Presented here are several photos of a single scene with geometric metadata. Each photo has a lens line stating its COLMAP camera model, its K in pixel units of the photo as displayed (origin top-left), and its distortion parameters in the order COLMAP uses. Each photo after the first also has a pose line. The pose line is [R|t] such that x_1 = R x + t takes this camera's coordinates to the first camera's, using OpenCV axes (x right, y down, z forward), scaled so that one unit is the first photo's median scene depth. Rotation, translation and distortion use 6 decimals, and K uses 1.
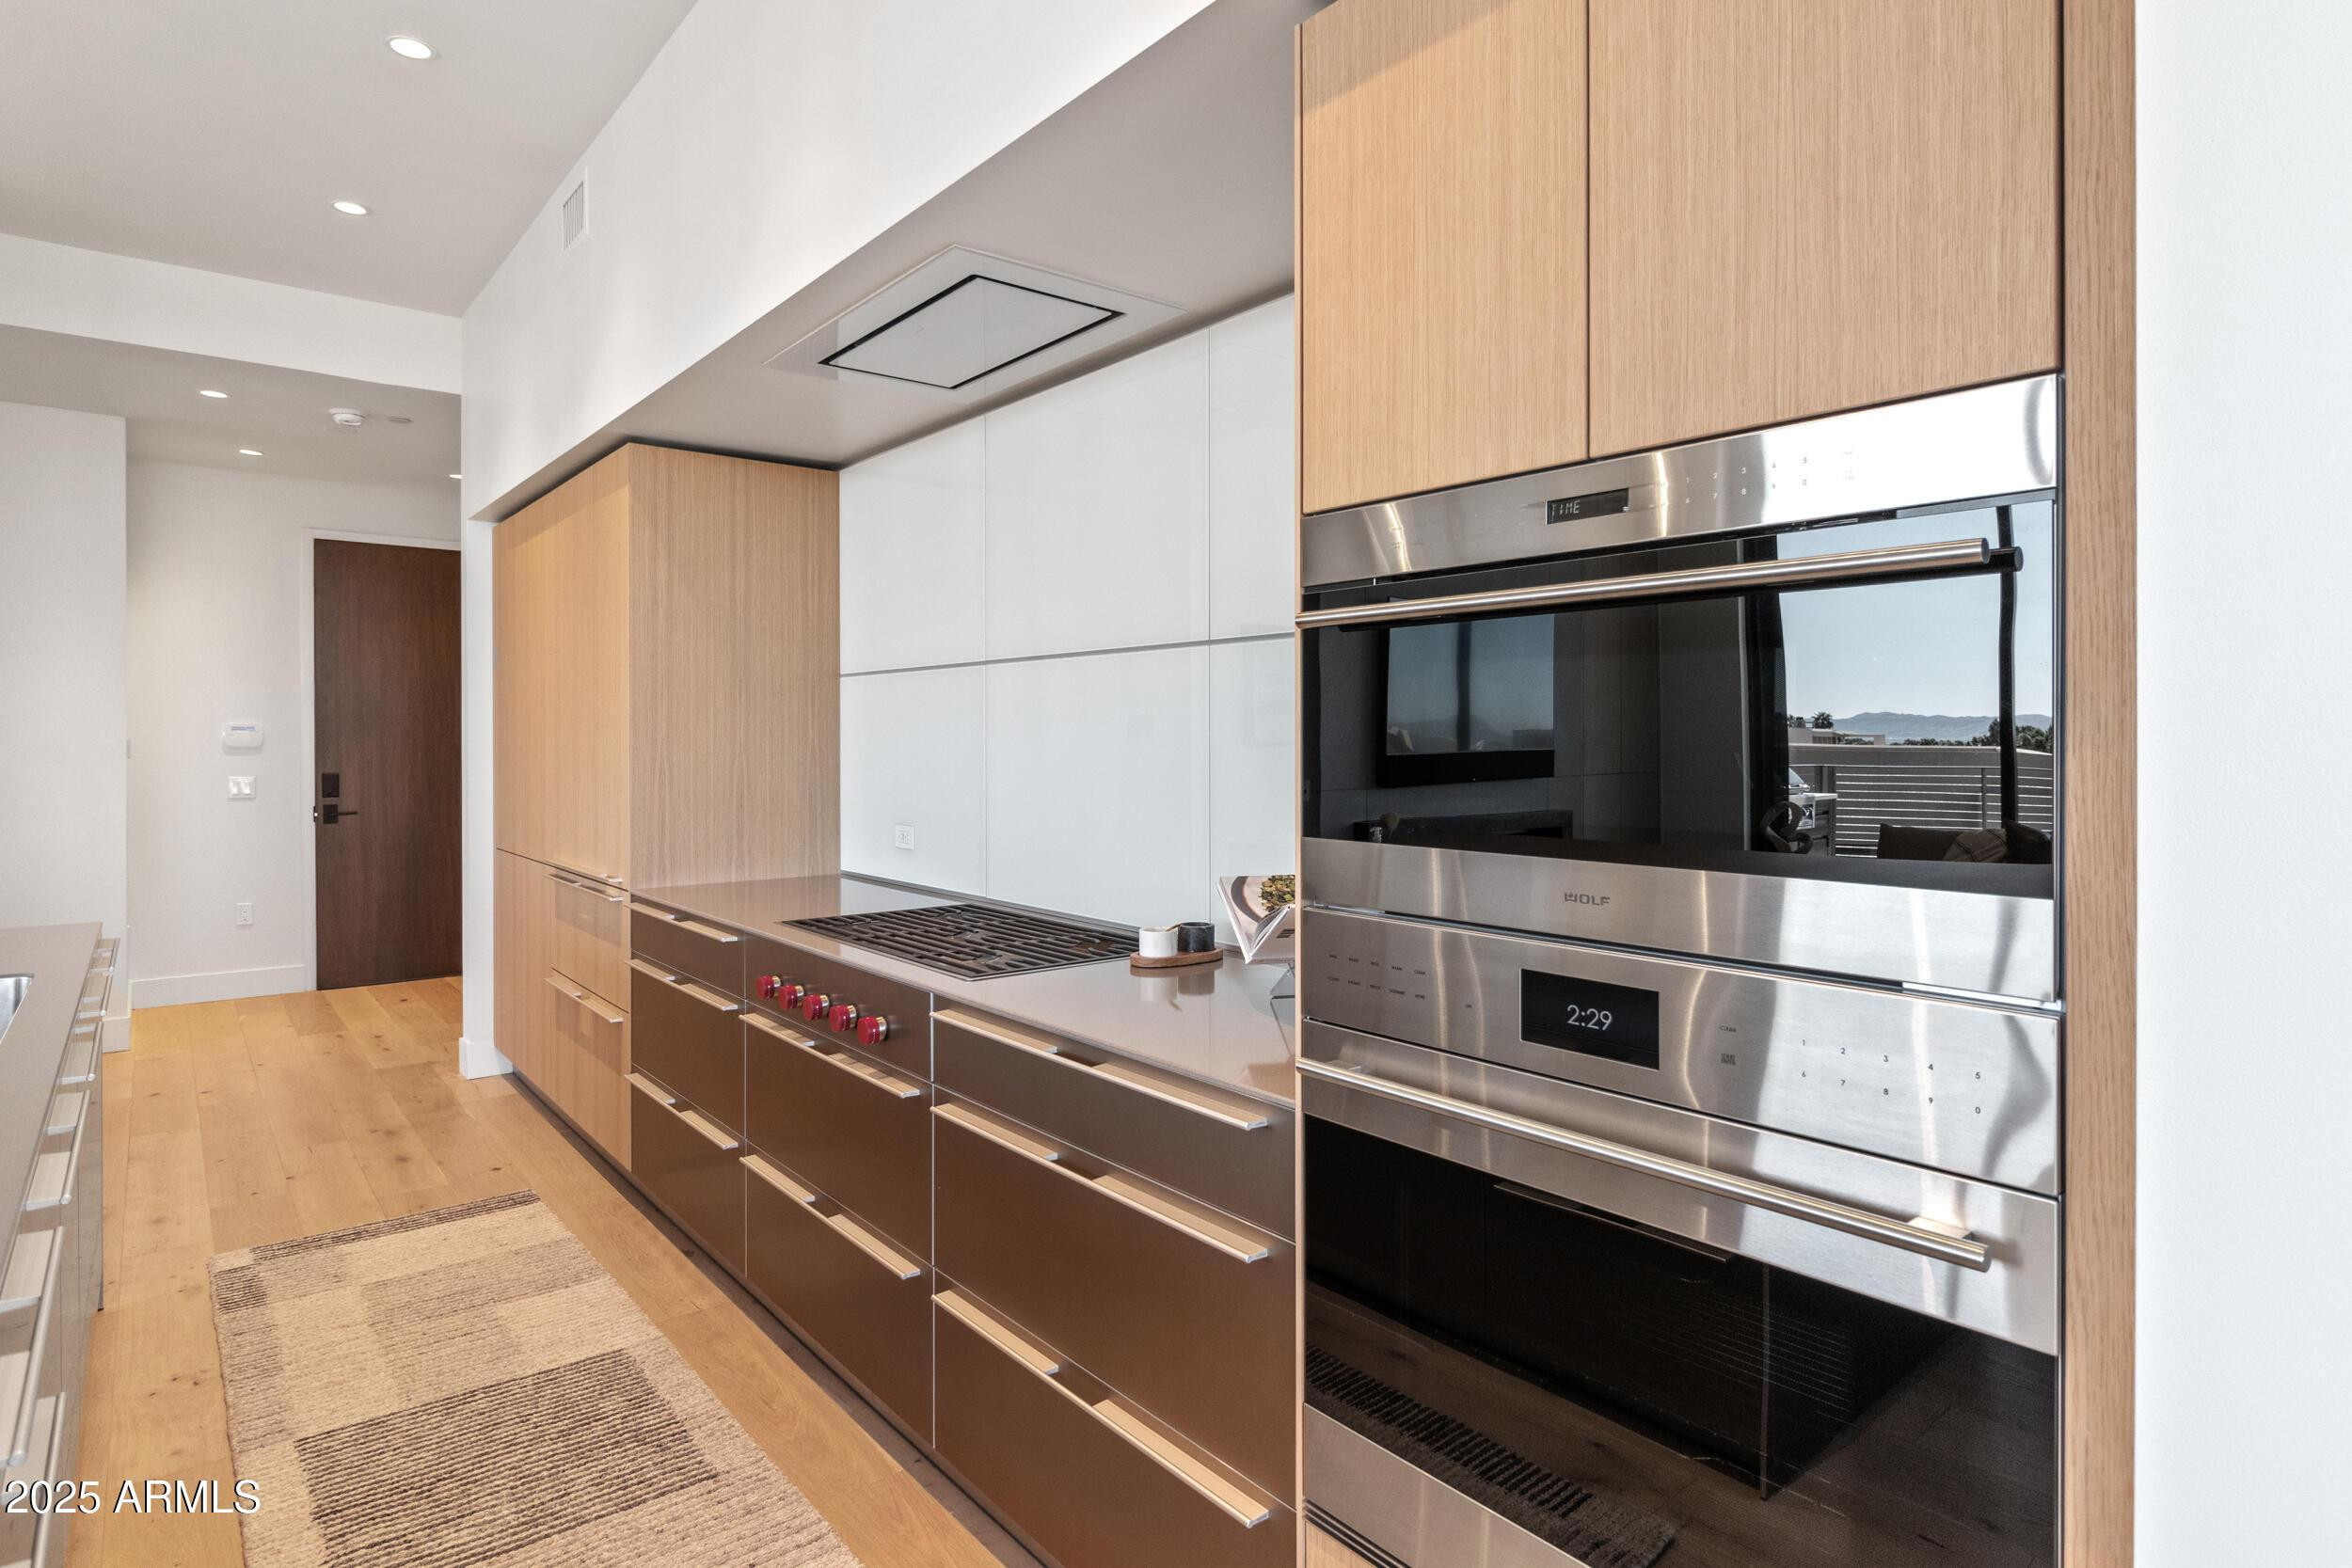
lens RADIAL K [[1222.7, 0, 1172.3], [0, 1222.7, 741.4], [0, 0, 1]] dist [-0.002613, -0.000106]
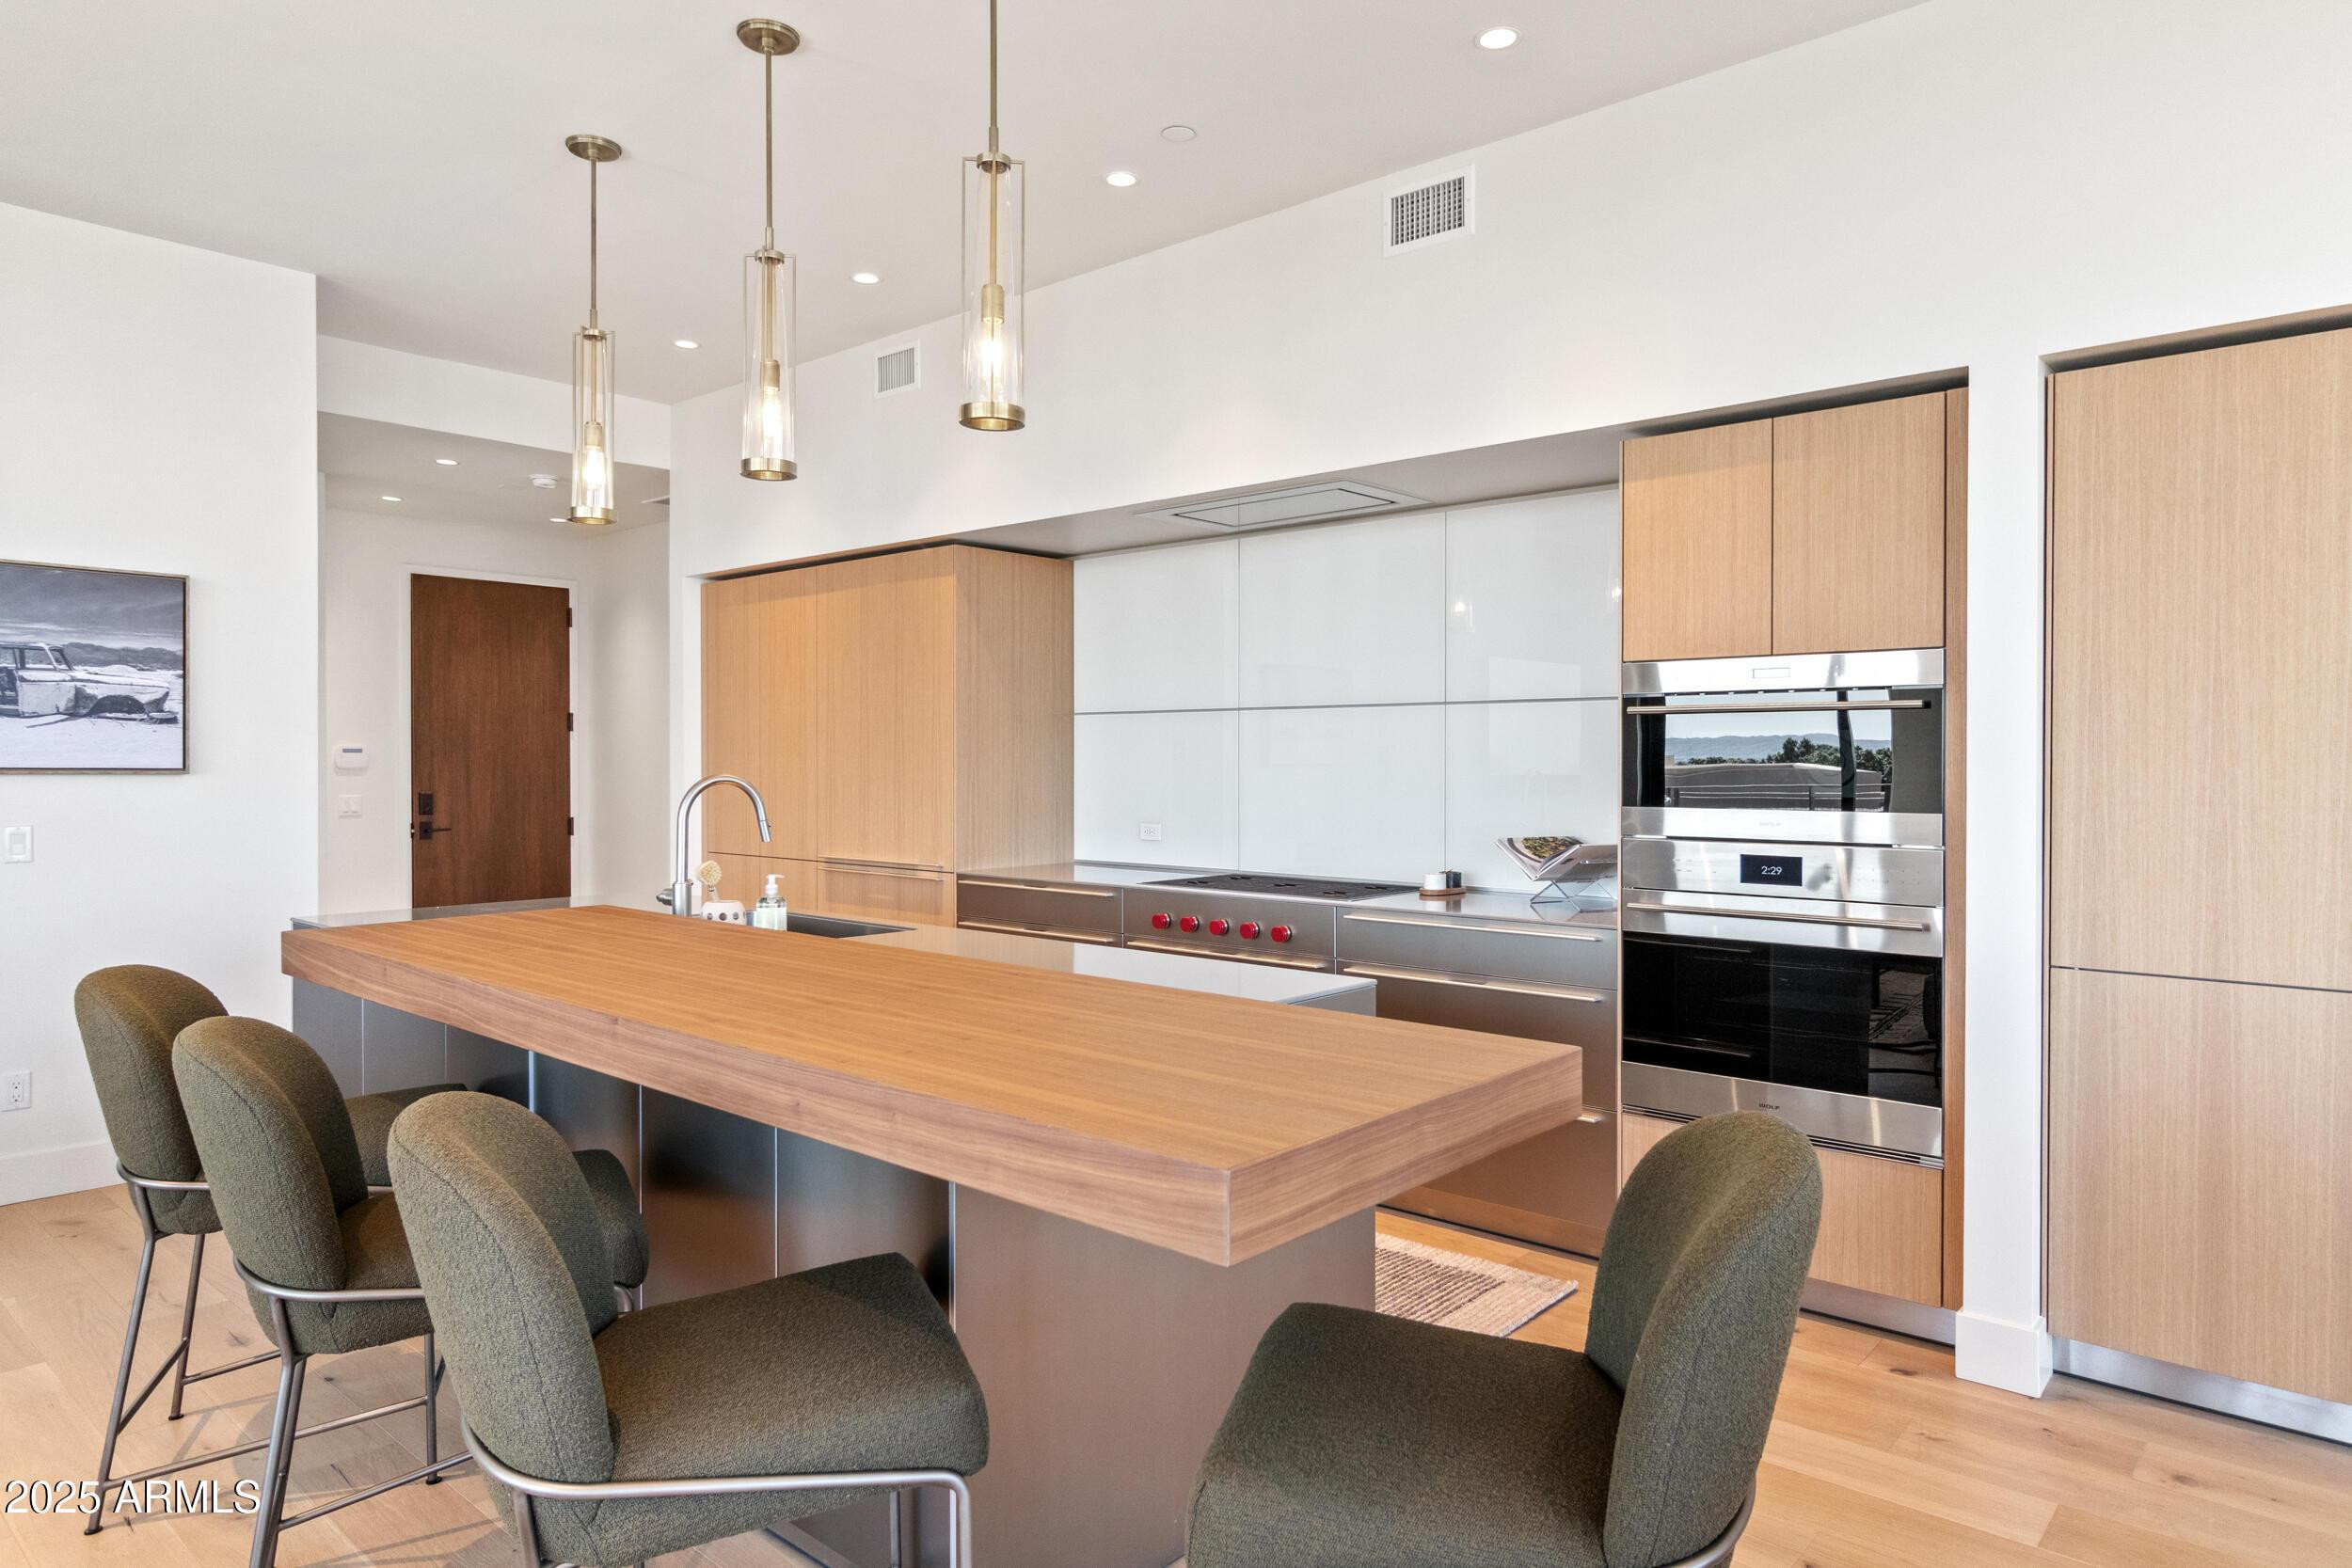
lens RADIAL K [[1313.3, 0, 1184.8], [0, 1313.3, 771.1], [0, 0, 1]] dist [0.001359, -0.000299]
pose [[0.989543, -0.000639, 0.144239, -0.611538], [-0.000305, 0.999979, 0.006526, -0.001047], [-0.144240, -0.006502, 0.989521, -0.745924]]
